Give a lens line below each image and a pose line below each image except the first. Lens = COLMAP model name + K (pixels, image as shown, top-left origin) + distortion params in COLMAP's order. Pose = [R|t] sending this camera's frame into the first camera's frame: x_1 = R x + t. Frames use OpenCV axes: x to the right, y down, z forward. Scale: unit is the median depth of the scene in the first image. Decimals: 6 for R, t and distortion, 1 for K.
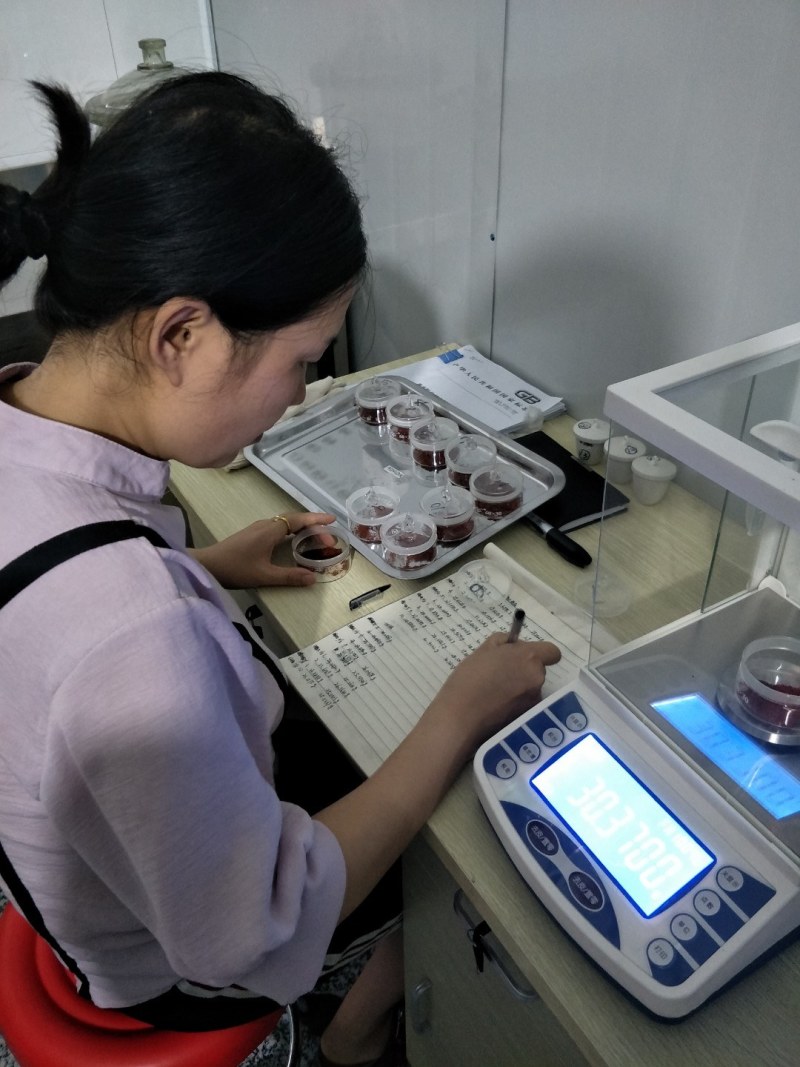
lens RADIAL K [[858.7, 0, 400.0], [0, 858.7, 533.5], [0, 0, 1]] dist [0.050294, -0.078269]
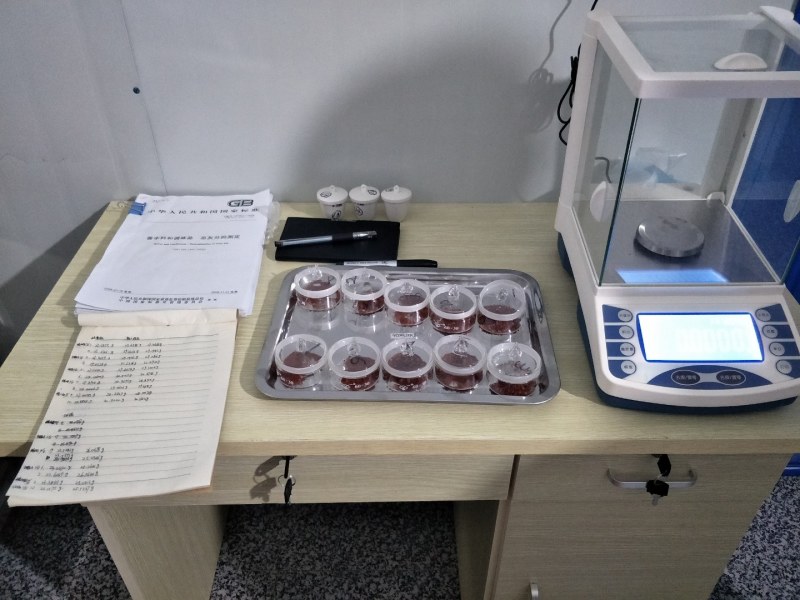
lens RADIAL K [[643.8, 0, 400.0], [0, 643.8, 300.0], [0, 0, 1]] dist [0.050294, -0.078269]
pose [[0.518864, -0.509694, 0.686289, -0.764263], [0.506755, 0.829936, 0.233250, -0.267328], [-0.688462, 0.226755, 0.688914, 0.495293]]
